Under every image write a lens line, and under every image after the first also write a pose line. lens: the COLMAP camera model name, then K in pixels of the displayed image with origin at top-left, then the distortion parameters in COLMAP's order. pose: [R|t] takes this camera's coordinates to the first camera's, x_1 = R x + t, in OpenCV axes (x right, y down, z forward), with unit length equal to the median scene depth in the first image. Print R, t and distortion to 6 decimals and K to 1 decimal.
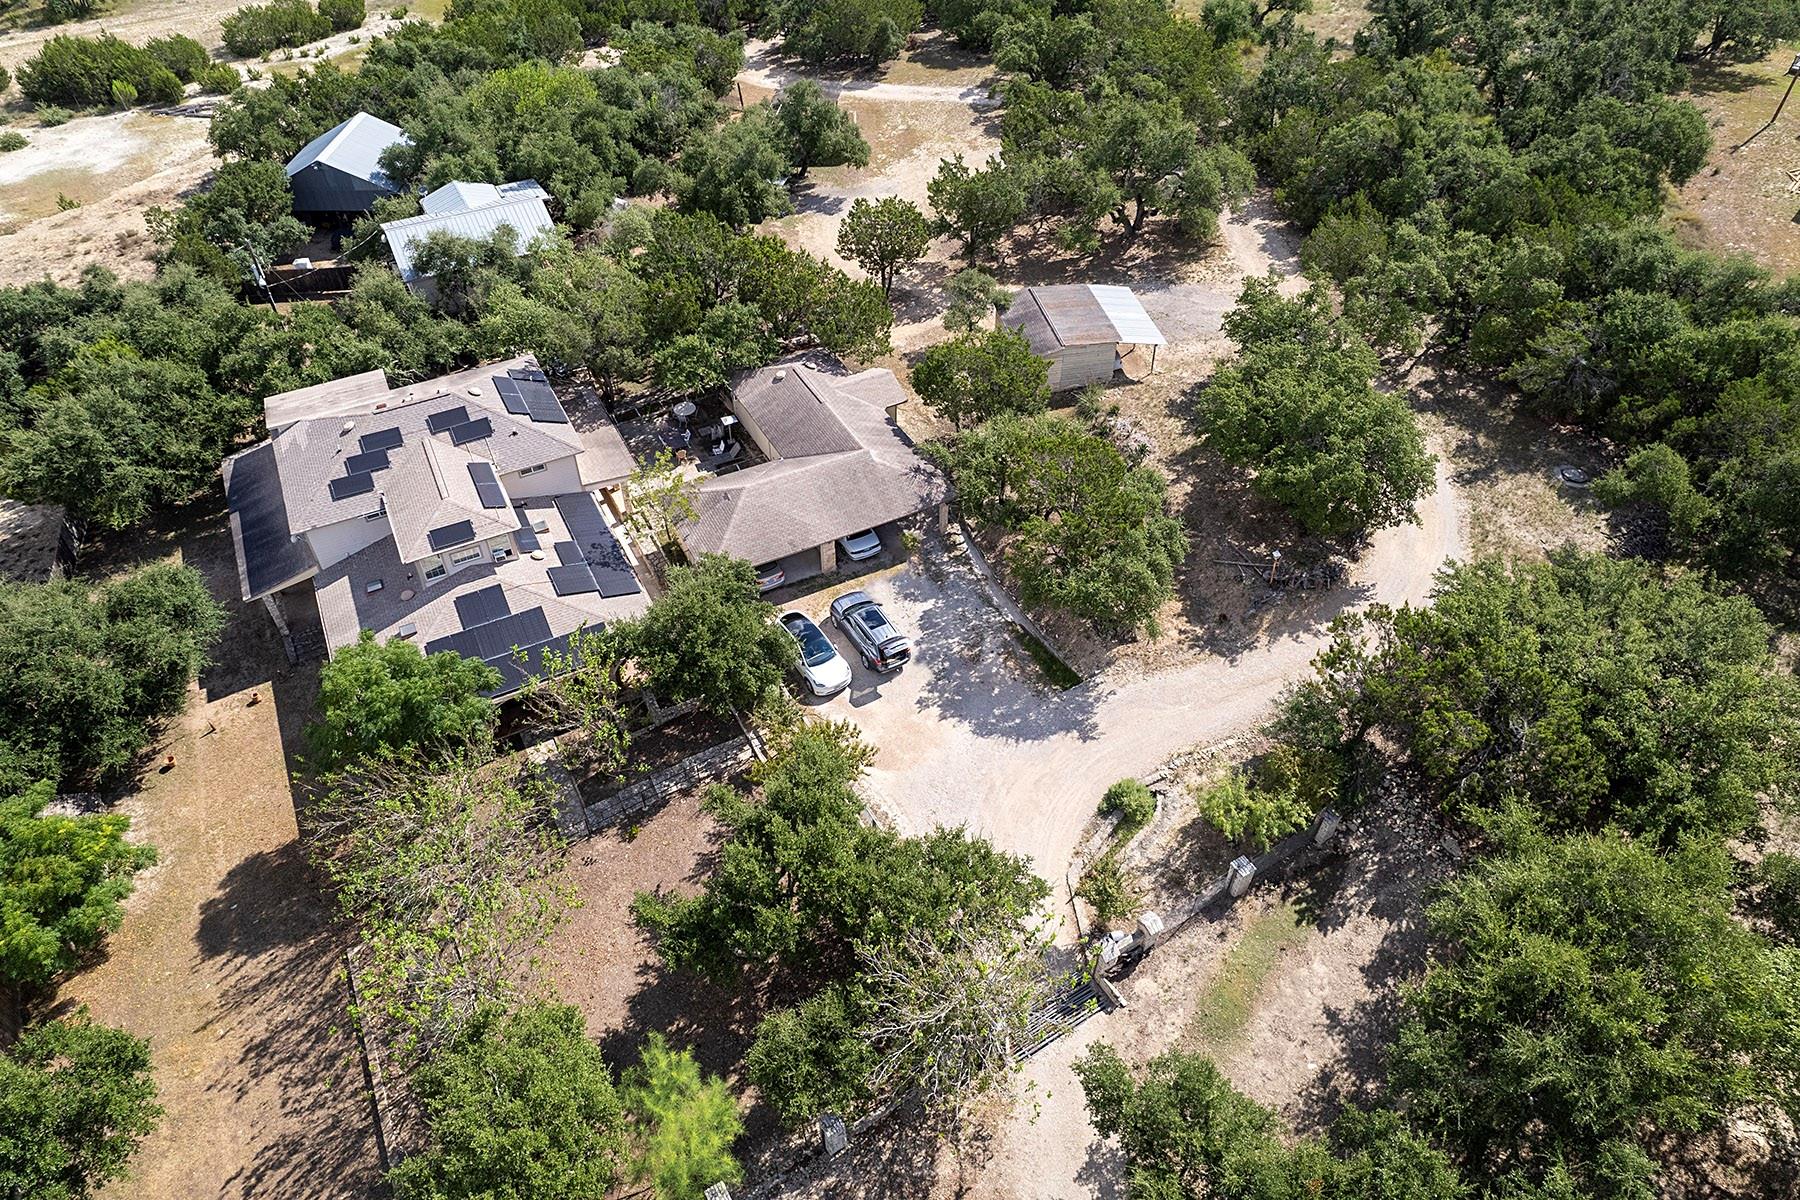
lens RADIAL K [[1139.1, 0, 901.8], [0, 1139.1, 639.7], [0, 0, 1]] dist [-0.078445, 0.064752]
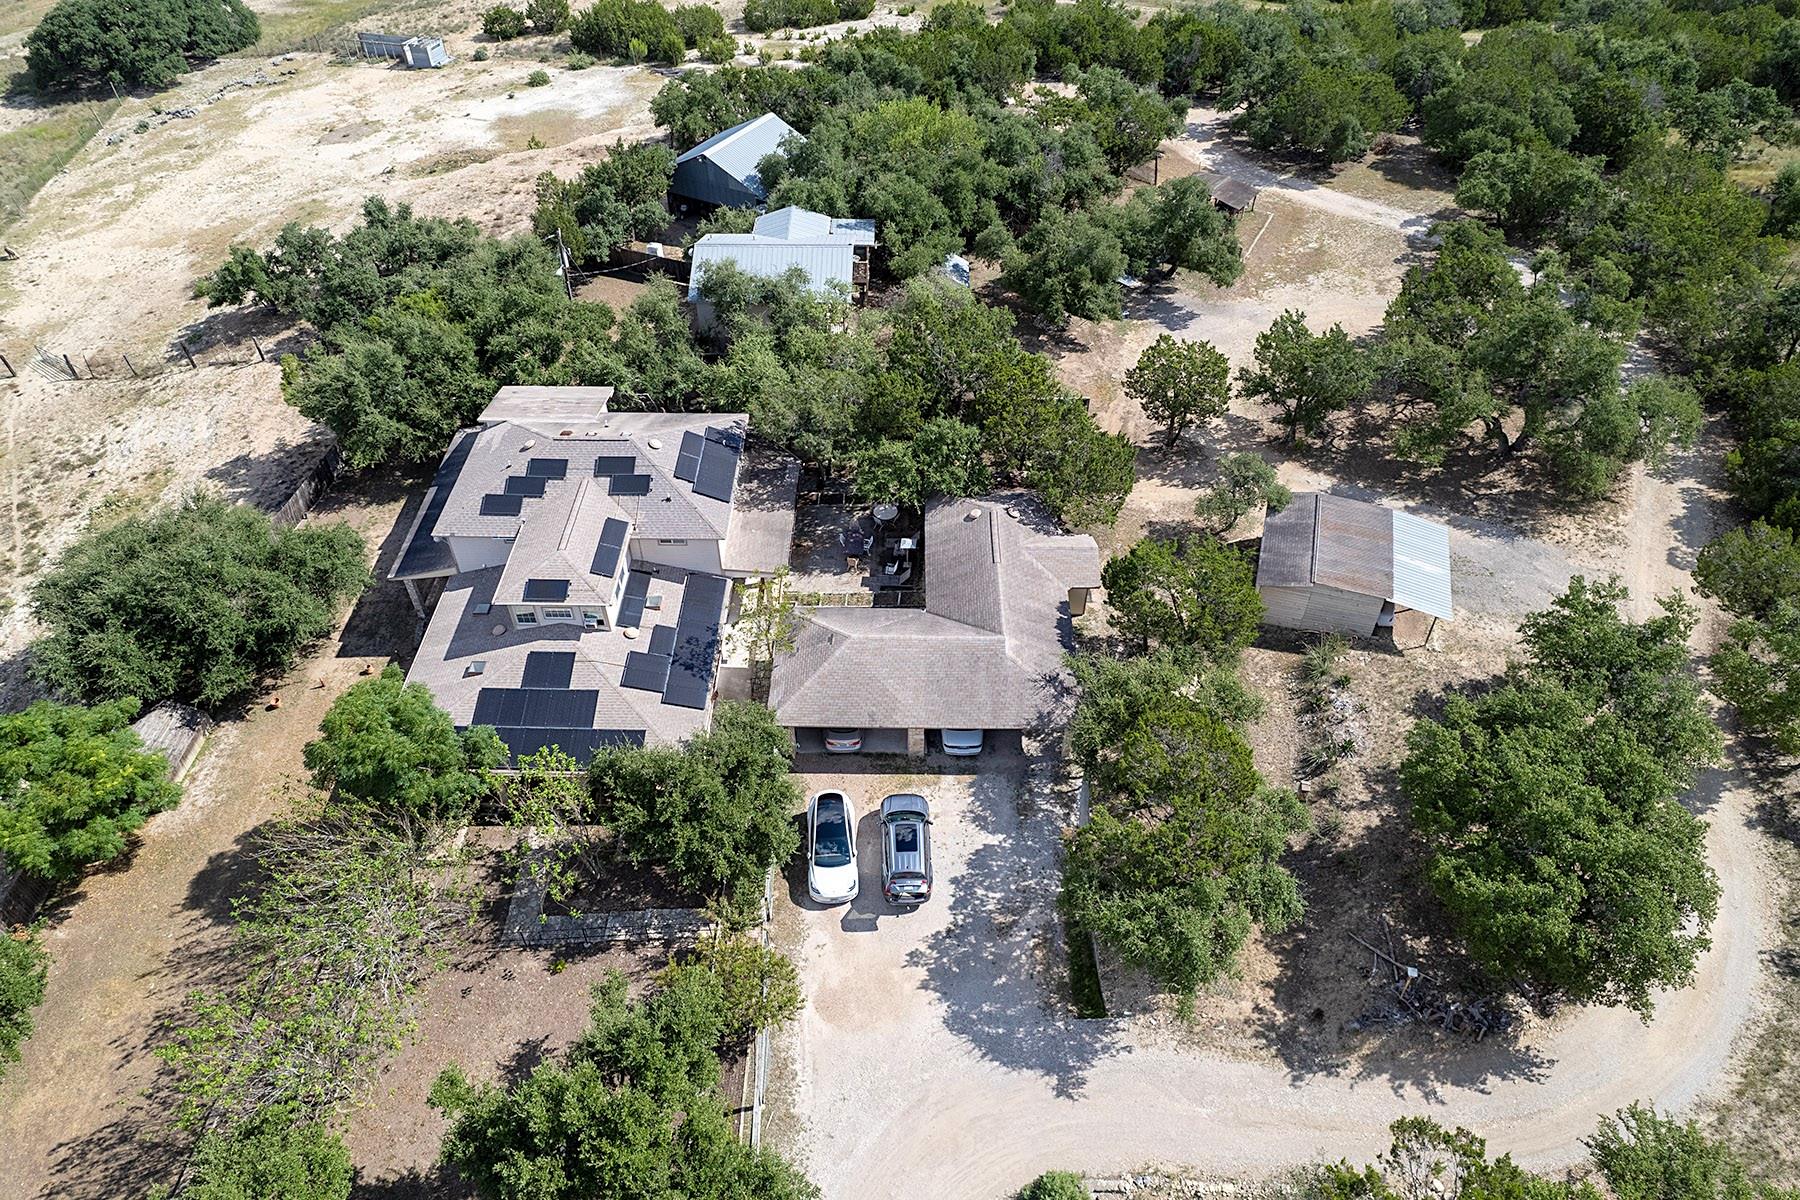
lens RADIAL K [[1139.1, 0, 901.8], [0, 1139.1, 639.7], [0, 0, 1]] dist [-0.078445, 0.064752]
pose [[0.878743, 0.338444, -0.336552, 0.173187], [-0.338257, 0.939065, 0.061149, -0.174953], [0.336740, 0.060107, 0.939677, 0.150958]]
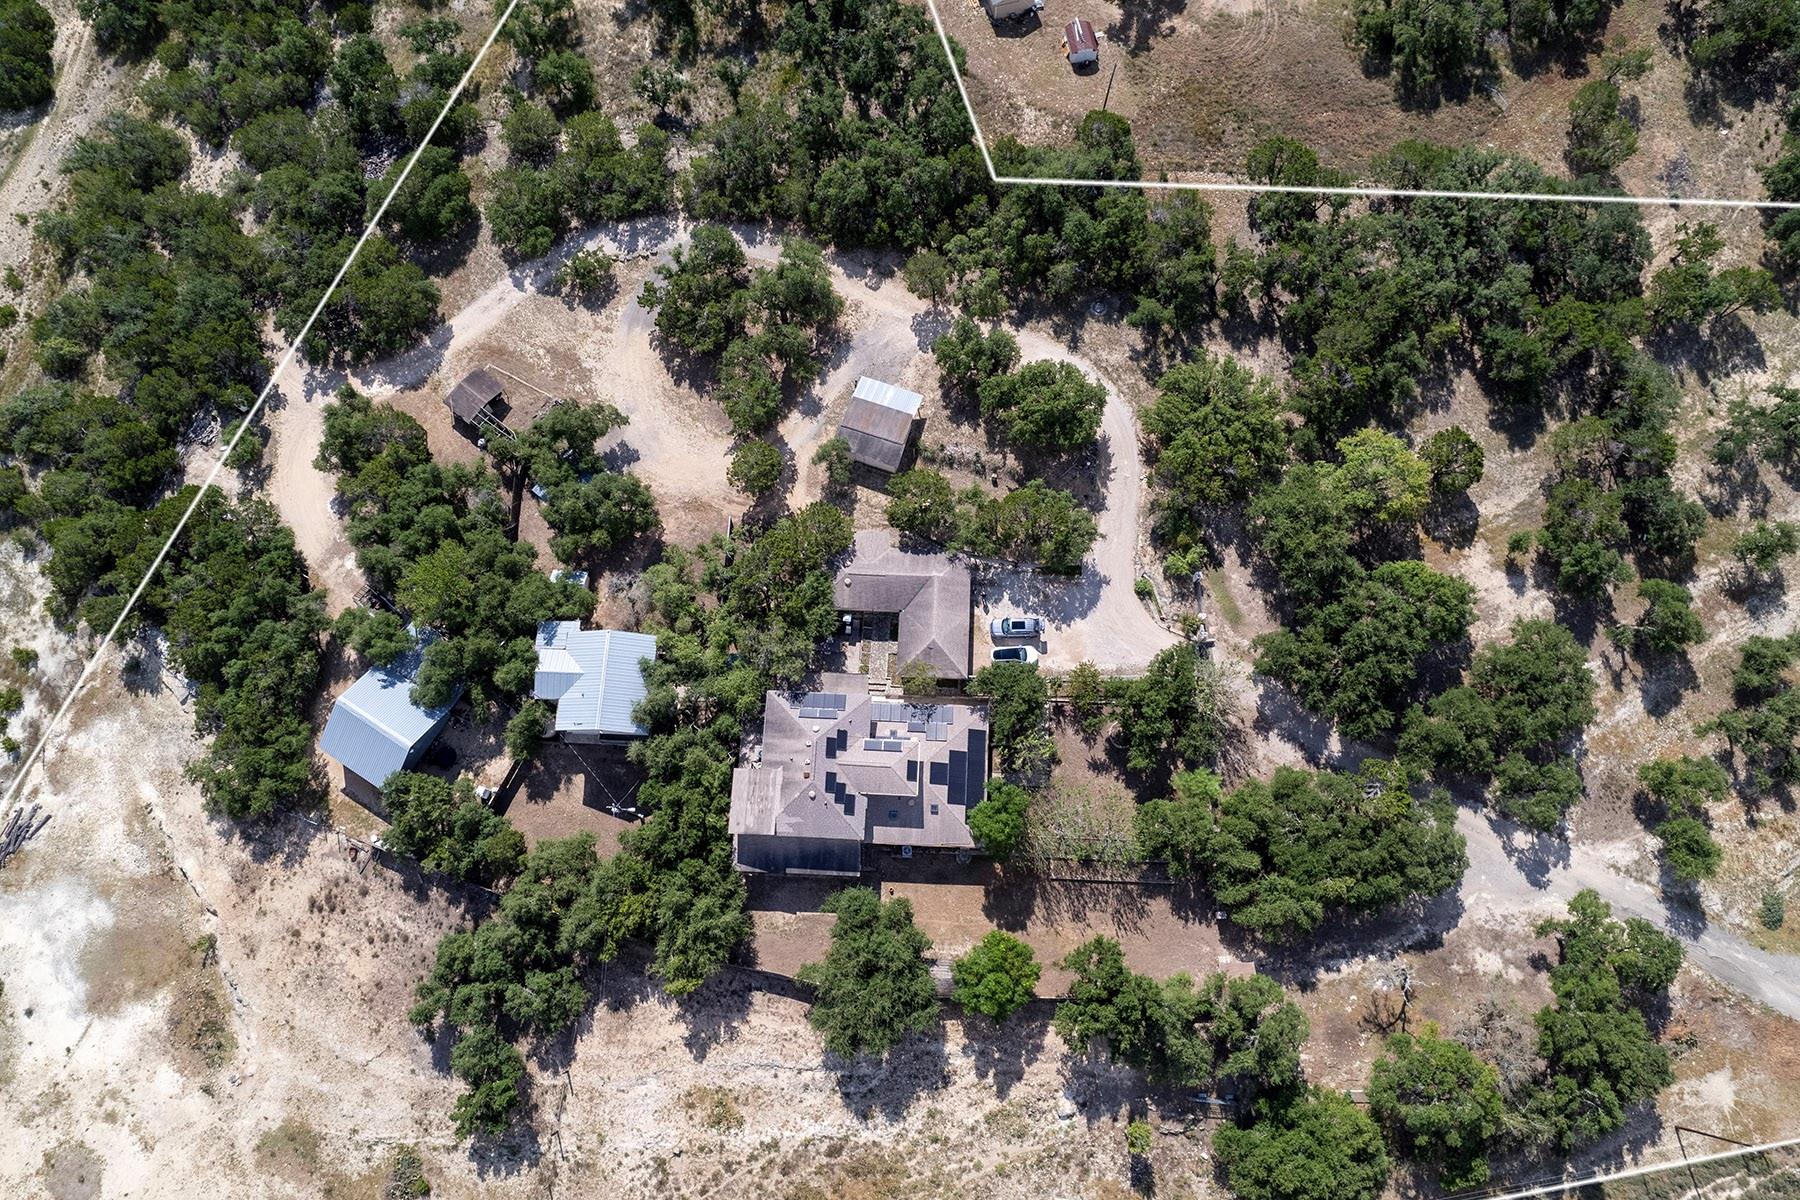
lens RADIAL K [[1139.1, 0, 901.8], [0, 1139.1, 639.7], [0, 0, 1]] dist [-0.078445, 0.064752]
pose [[0.500213, -0.833219, 0.235655, -0.572774], [0.603279, 0.530575, 0.595436, -1.221585], [-0.621161, -0.155679, 0.768064, -0.480343]]
